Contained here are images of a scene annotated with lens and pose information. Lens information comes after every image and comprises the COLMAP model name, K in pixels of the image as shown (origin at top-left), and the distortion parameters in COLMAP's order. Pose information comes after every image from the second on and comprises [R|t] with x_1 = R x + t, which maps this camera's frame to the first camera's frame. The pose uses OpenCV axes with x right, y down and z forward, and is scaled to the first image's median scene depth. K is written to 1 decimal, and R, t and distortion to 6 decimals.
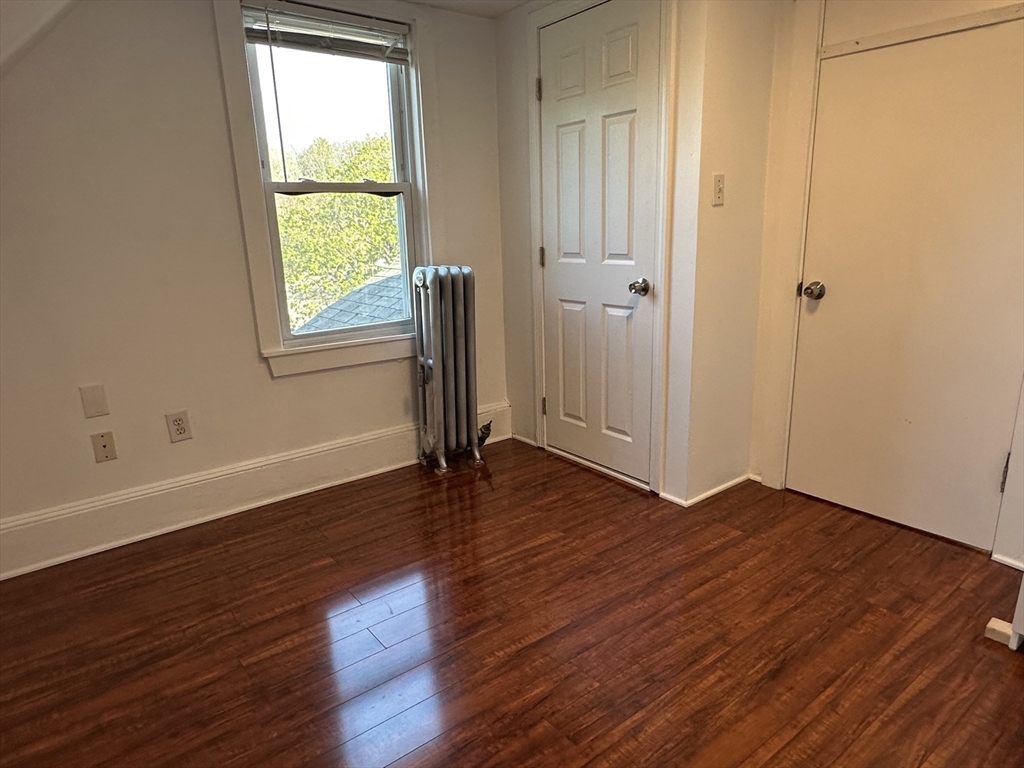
lens RADIAL K [[652.1, 0, 508.5], [0, 652.1, 388.1], [0, 0, 1]] dist [0.000565, 0.000497]
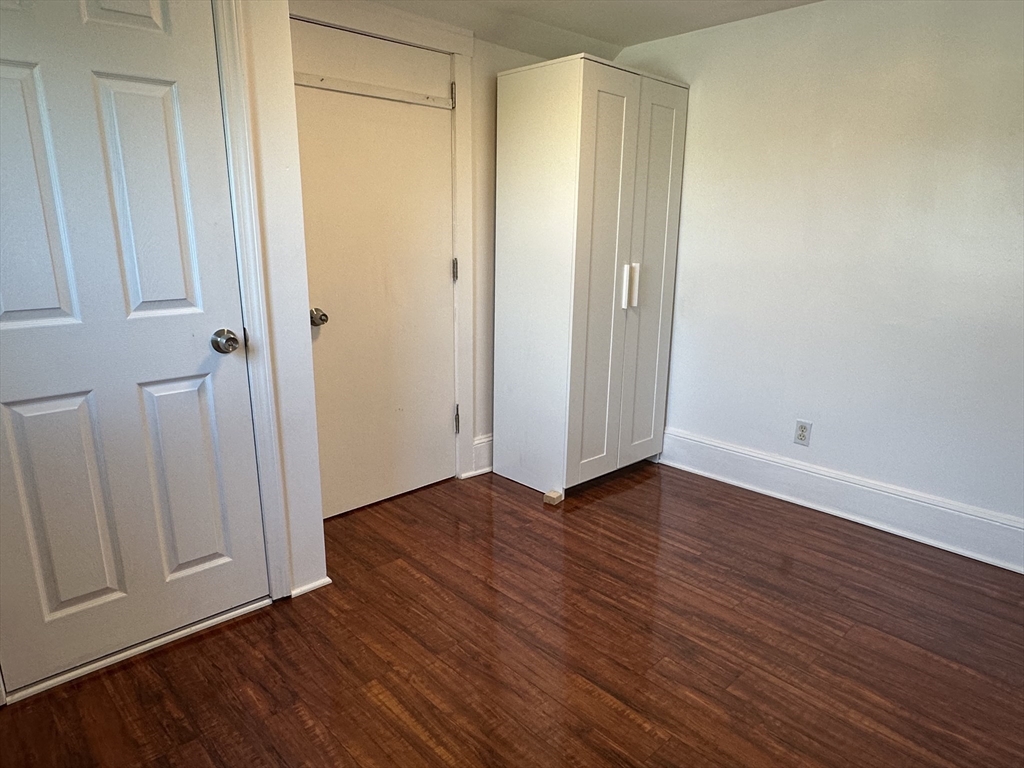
lens RADIAL K [[652.1, 0, 508.5], [0, 652.1, 388.1], [0, 0, 1]] dist [0.000565, 0.000497]
pose [[-0.098407, -0.214628, 0.971726, -0.533223], [0.243804, 0.941507, 0.232644, -0.201341], [-0.964819, 0.259805, -0.040324, 0.760481]]
